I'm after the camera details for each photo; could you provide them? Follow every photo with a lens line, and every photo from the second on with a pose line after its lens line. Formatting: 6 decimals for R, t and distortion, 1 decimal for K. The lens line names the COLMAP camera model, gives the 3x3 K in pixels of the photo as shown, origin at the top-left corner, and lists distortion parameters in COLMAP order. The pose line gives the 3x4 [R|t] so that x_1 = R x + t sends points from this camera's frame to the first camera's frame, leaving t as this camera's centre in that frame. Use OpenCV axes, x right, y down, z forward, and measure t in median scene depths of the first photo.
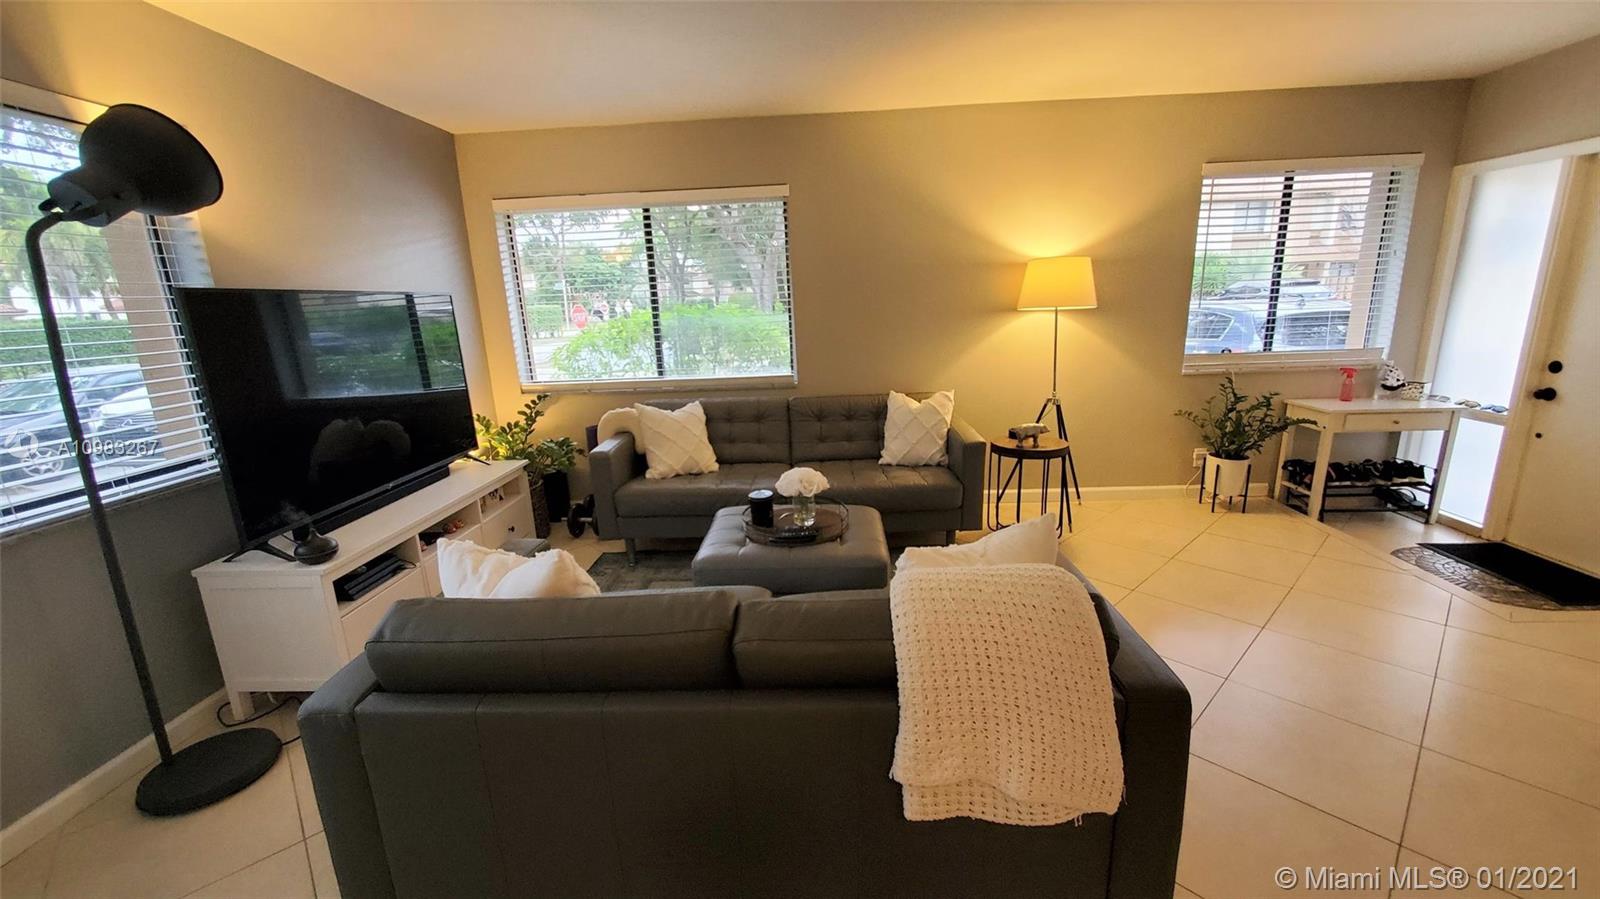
lens RADIAL K [[638.8, 0, 809.3], [0, 638.8, 449.6], [0, 0, 1]] dist [-0.002218, -0.000719]
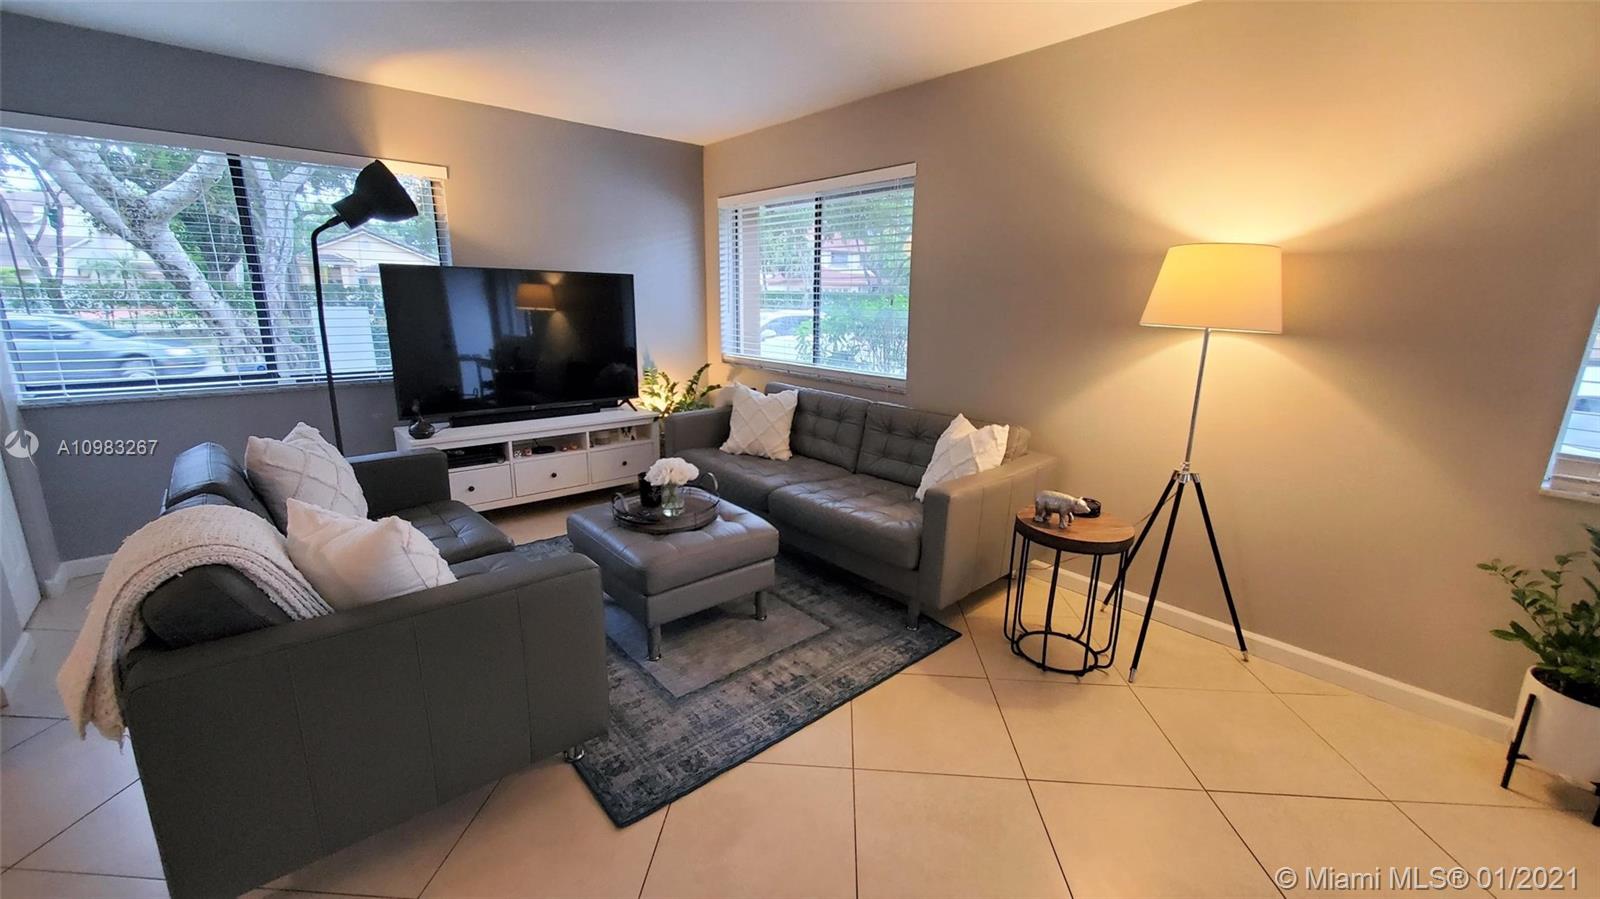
lens RADIAL K [[638.8, 0, 805.8], [0, 638.8, 449.3], [0, 0, 1]] dist [-0.002218, -0.000719]
pose [[0.696308, 0.216769, -0.684227, 0.573417], [-0.210903, 0.973012, 0.093632, -0.085827], [0.686058, 0.079109, 0.723233, 0.303860]]
